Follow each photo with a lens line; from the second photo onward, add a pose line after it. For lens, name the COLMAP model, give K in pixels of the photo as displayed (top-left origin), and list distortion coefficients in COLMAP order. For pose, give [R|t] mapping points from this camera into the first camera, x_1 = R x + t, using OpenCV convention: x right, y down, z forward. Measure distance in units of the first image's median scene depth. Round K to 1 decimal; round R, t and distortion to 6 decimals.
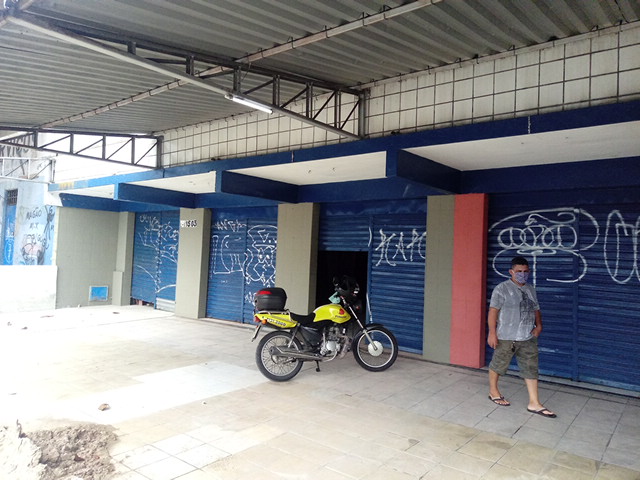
lens RADIAL K [[475.5, 0, 320.5], [0, 475.5, 240.1], [0, 0, 1]] dist [0.002300, 0.001017]
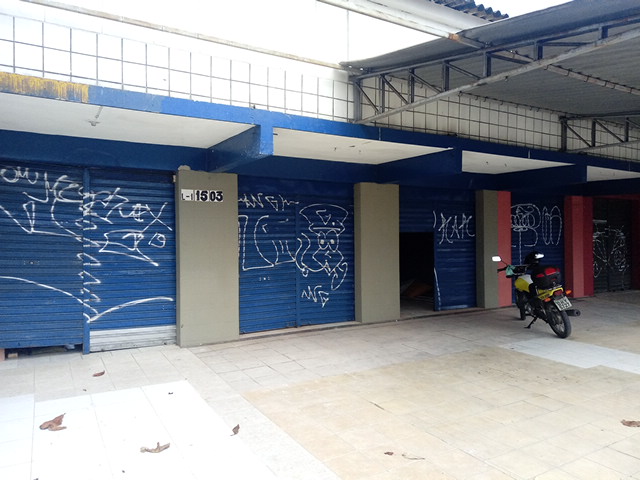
lens RADIAL K [[475.5, 0, 320.5], [0, 475.5, 238.3], [0, 0, 1]] dist [0.002300, 0.001017]
pose [[0.359222, -0.037727, 0.932489, -0.922667], [-0.006910, 0.999048, 0.043082, -0.007476], [-0.933227, -0.021919, 0.358619, 0.717510]]
